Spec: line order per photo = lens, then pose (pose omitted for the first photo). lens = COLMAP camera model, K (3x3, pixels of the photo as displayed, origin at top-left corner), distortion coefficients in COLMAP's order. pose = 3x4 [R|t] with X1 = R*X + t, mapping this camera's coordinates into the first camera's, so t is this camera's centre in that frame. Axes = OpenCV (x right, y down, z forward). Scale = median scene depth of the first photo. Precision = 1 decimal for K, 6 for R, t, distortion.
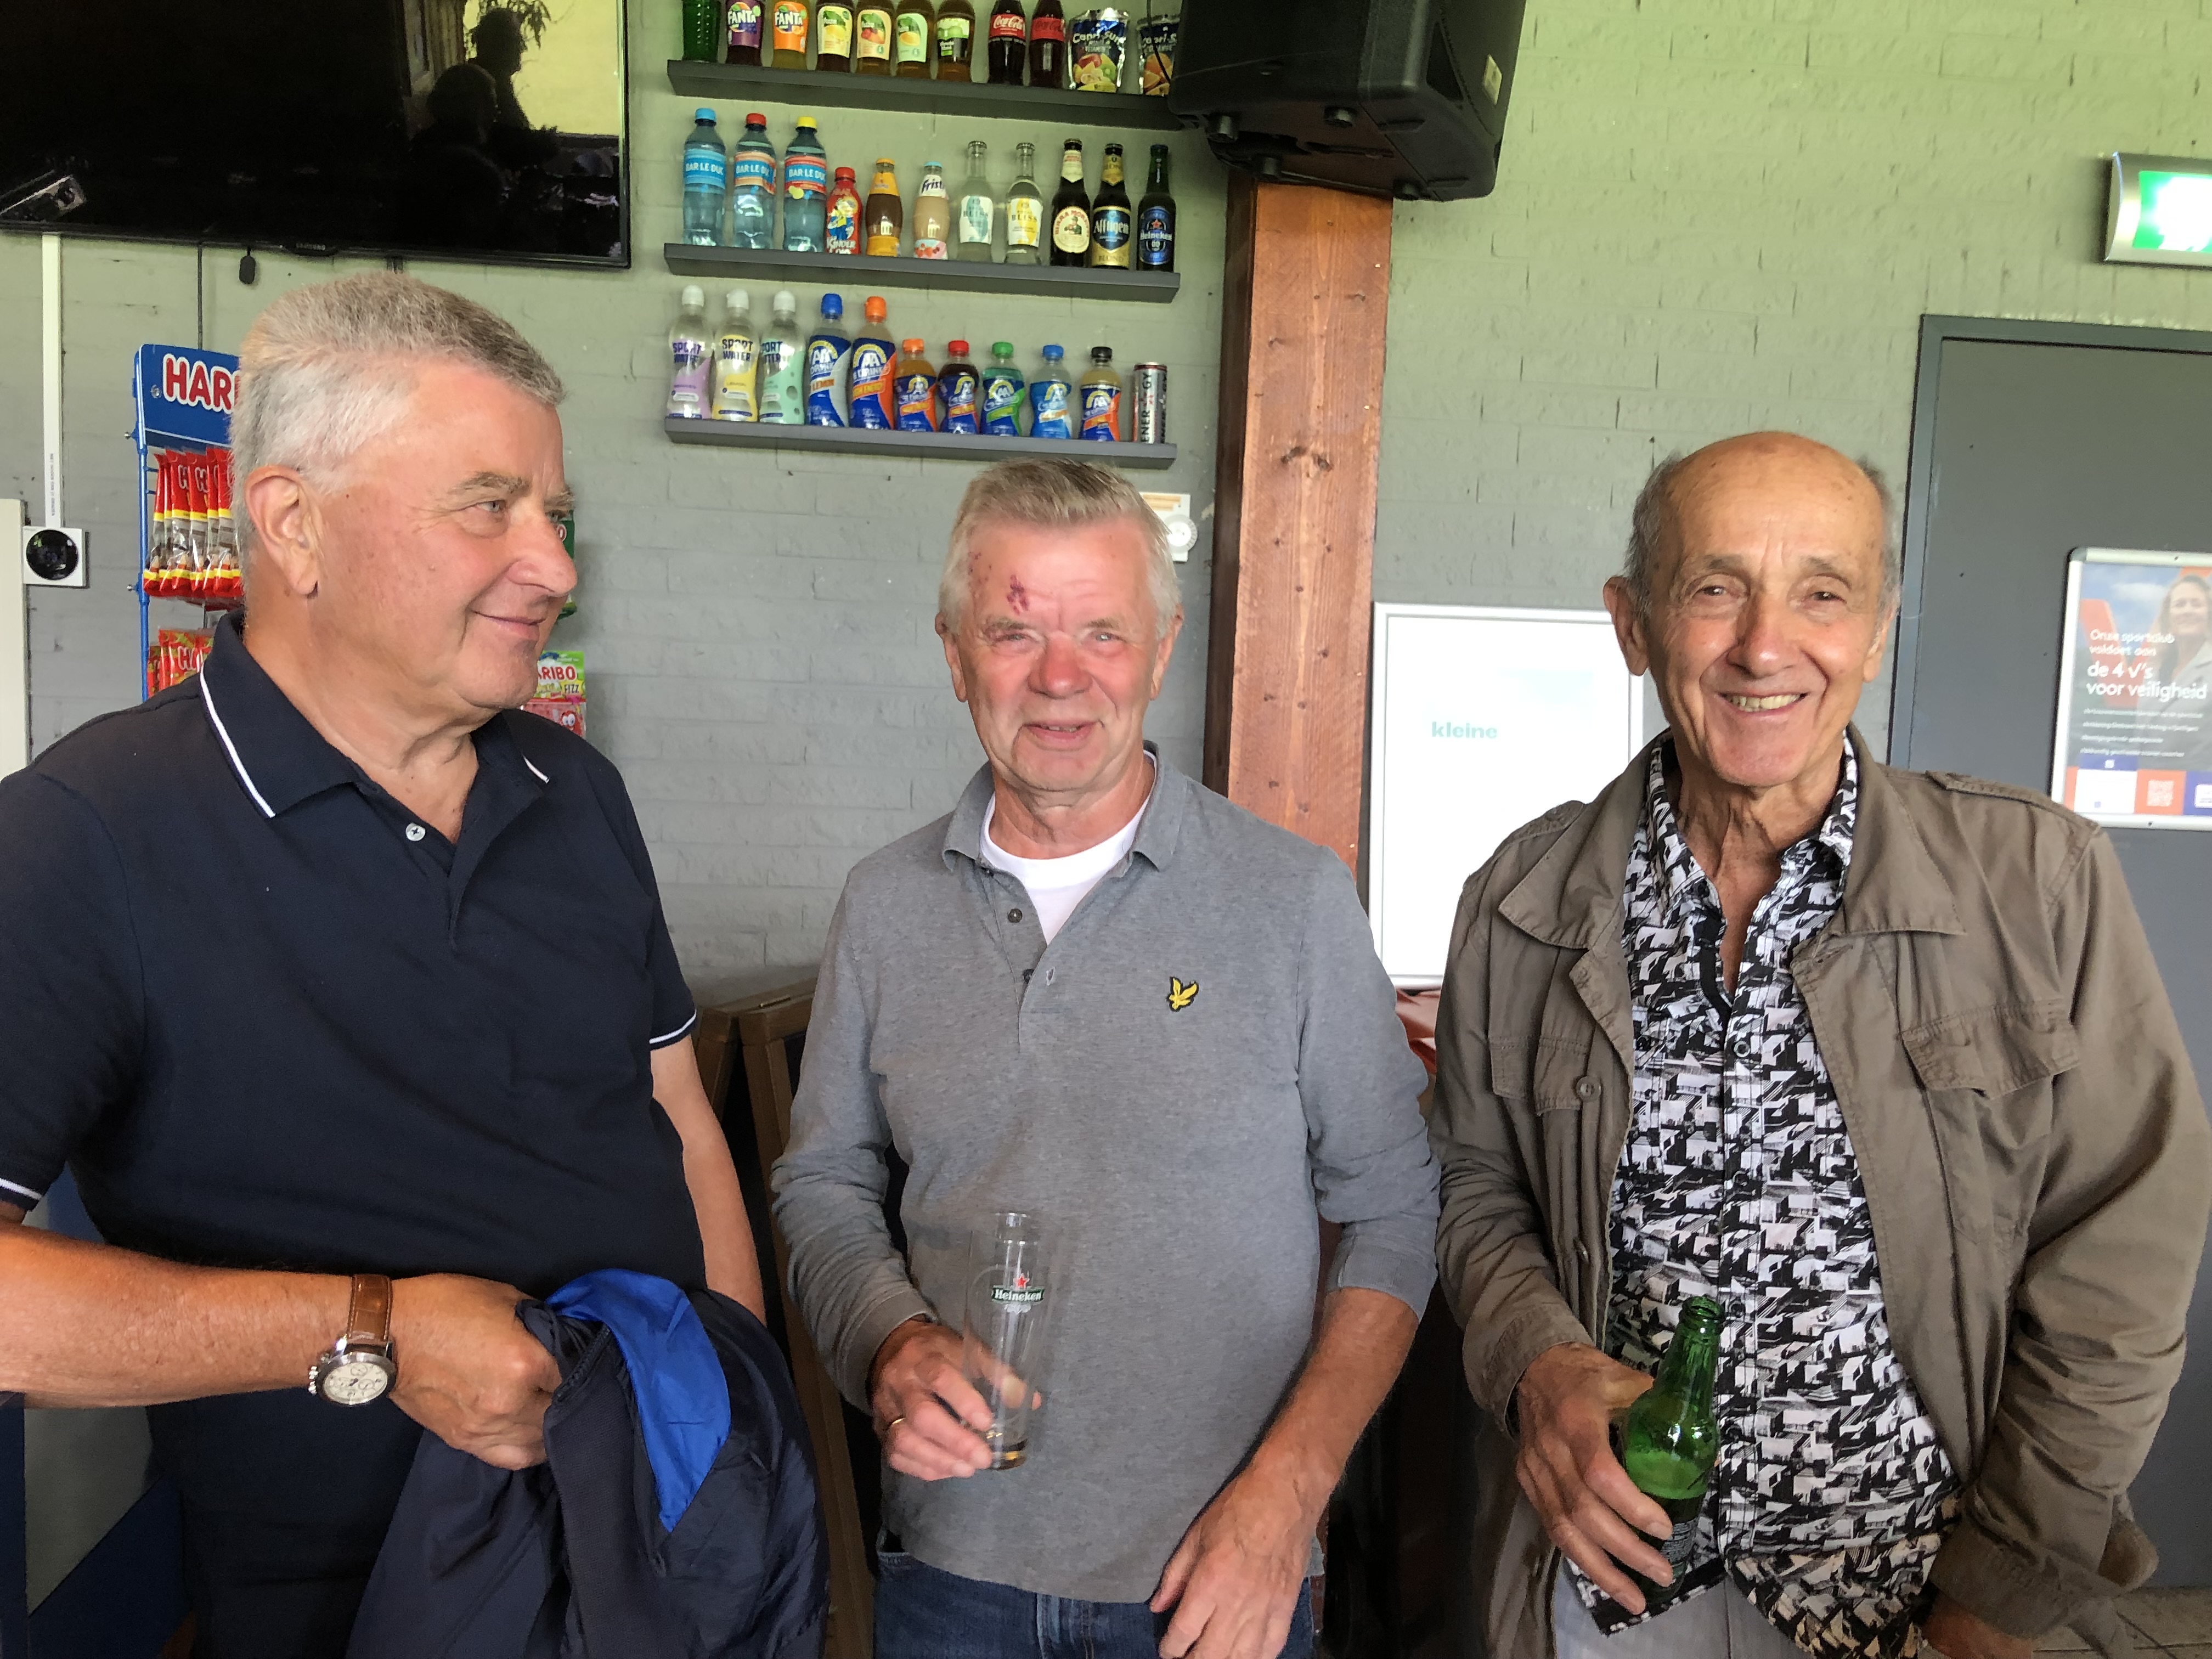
lens RADIAL K [[1820.0, 0, 1110.8], [0, 1820.0, 836.9], [0, 0, 1]] dist [0.019874, -0.019892]
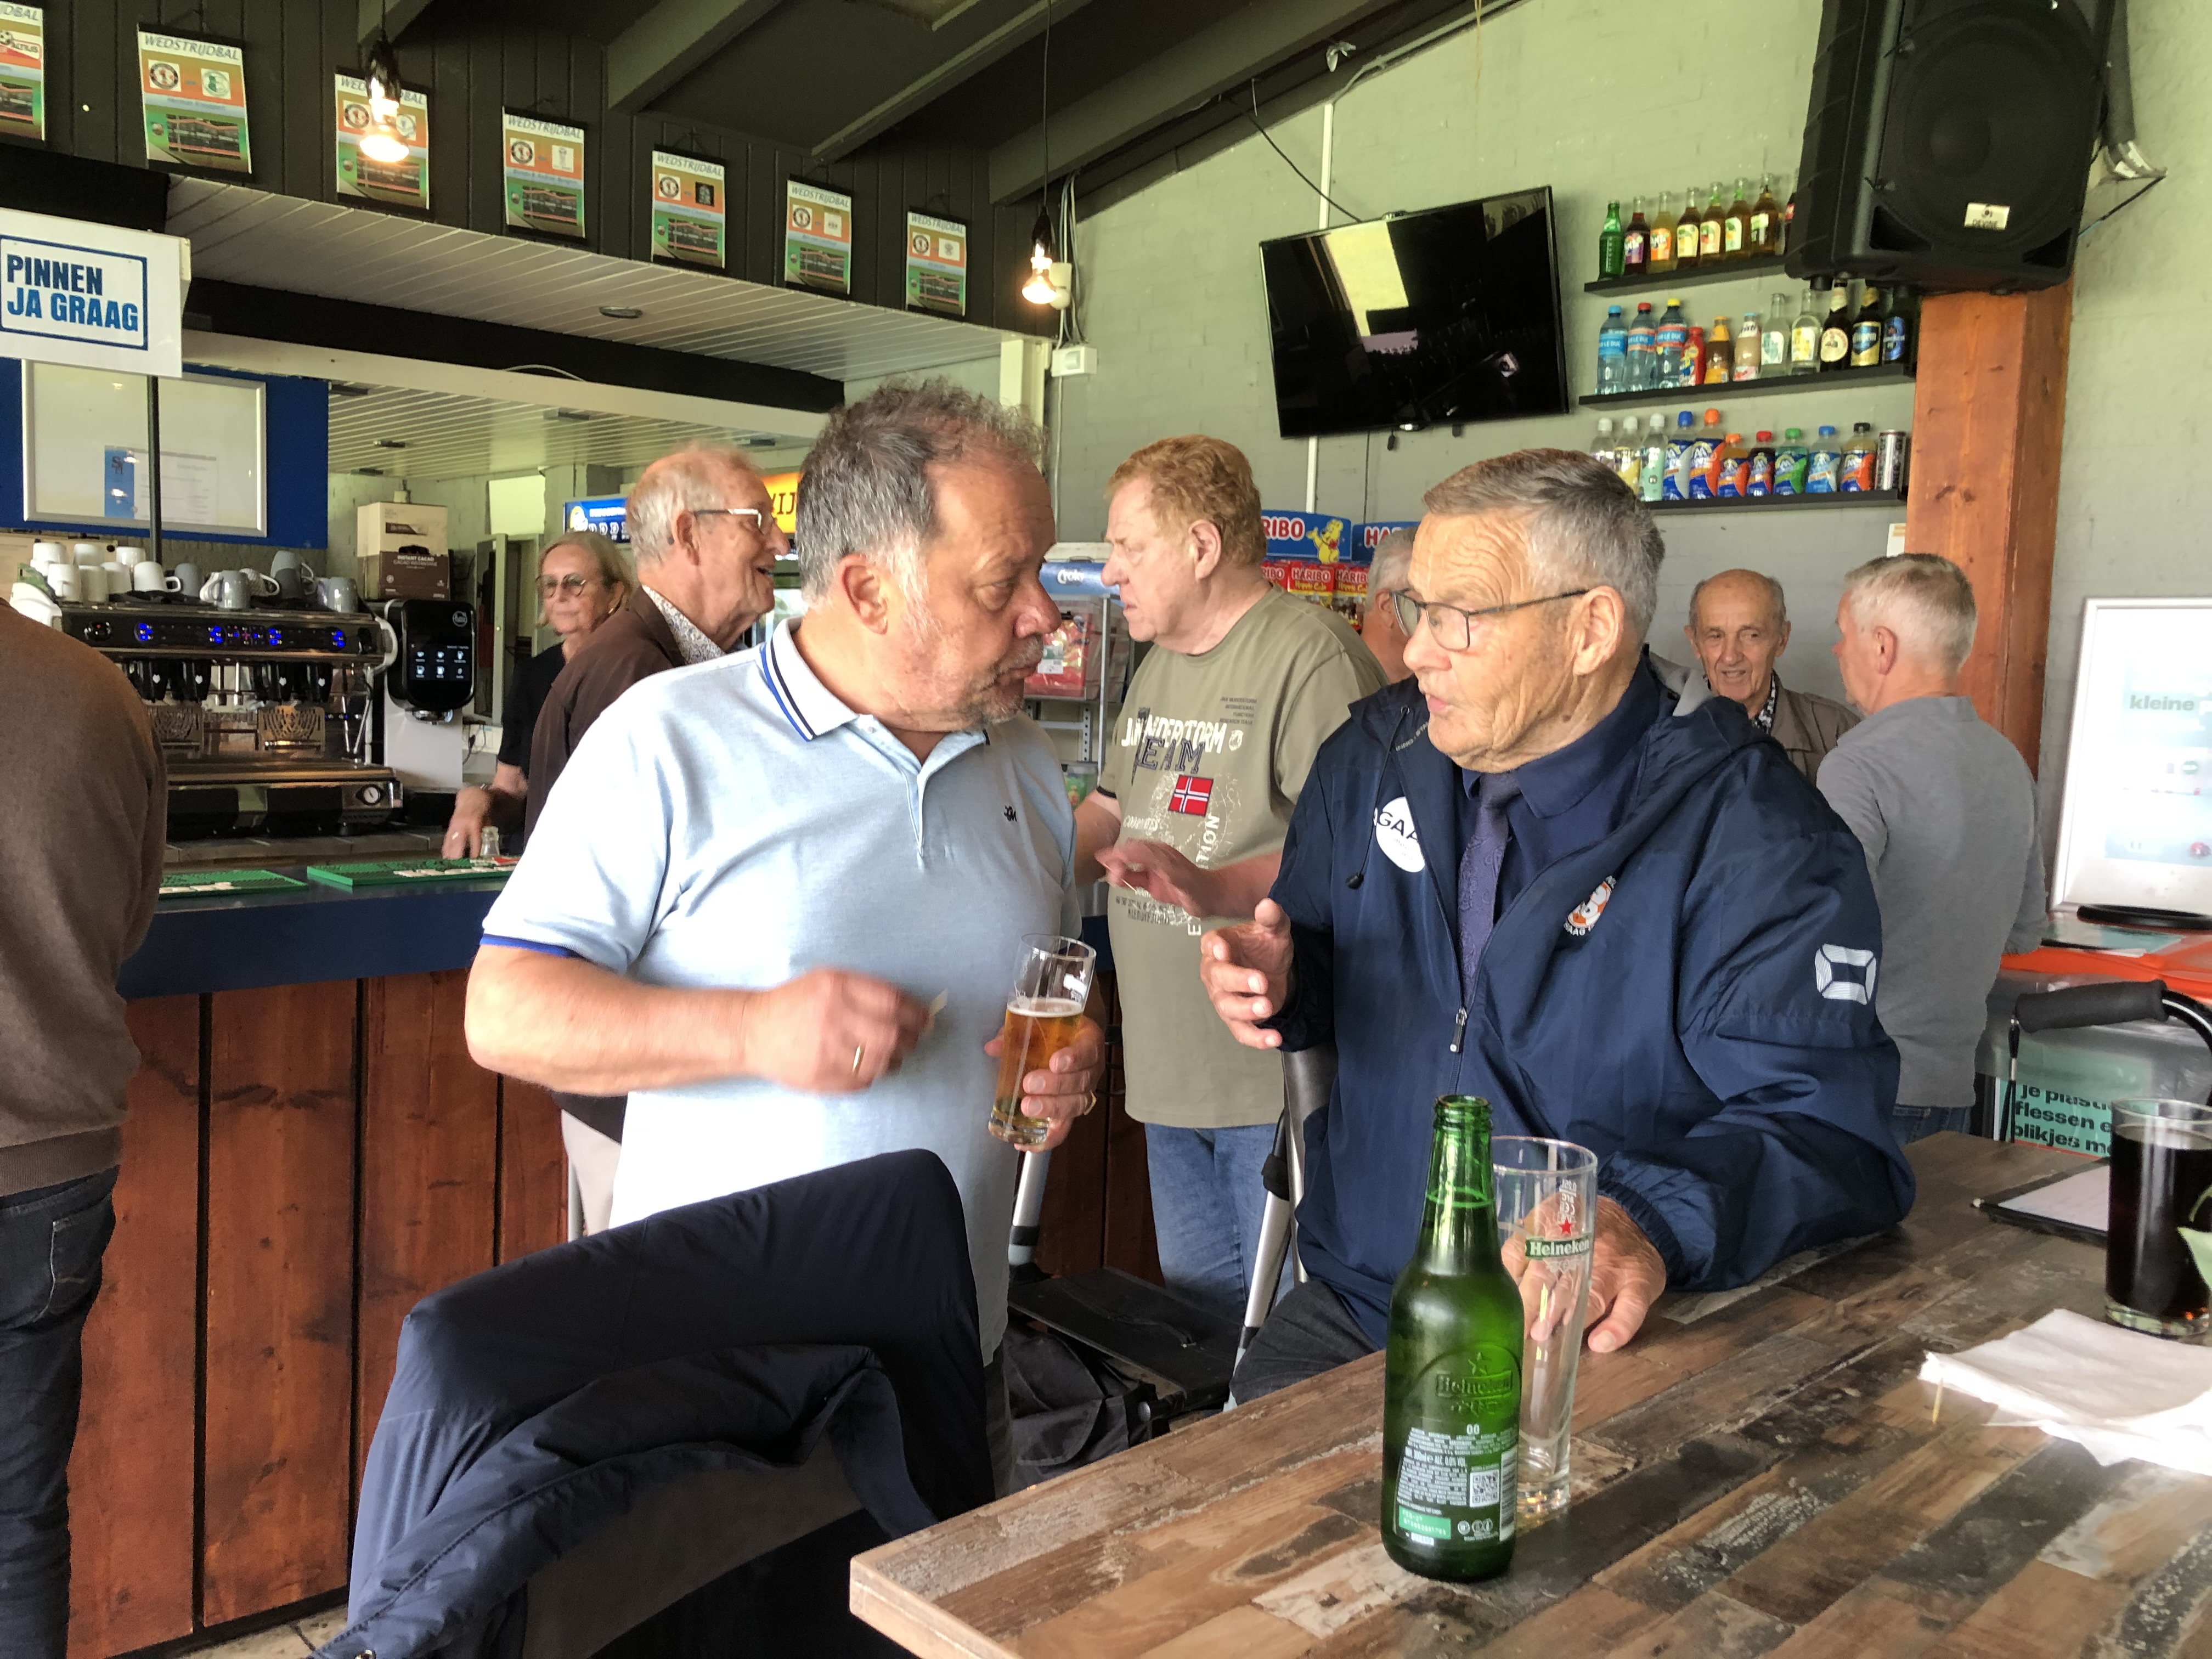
lens RADIAL K [[1820.0, 0, 1078.7], [0, 1820.0, 789.5], [0, 0, 1]] dist [0.019874, -0.019892]
pose [[0.598561, 0.039394, -0.800108, 0.767521], [-0.070783, 0.997484, -0.003841, 0.055195], [0.797944, 0.058933, 0.599843, -0.285119]]
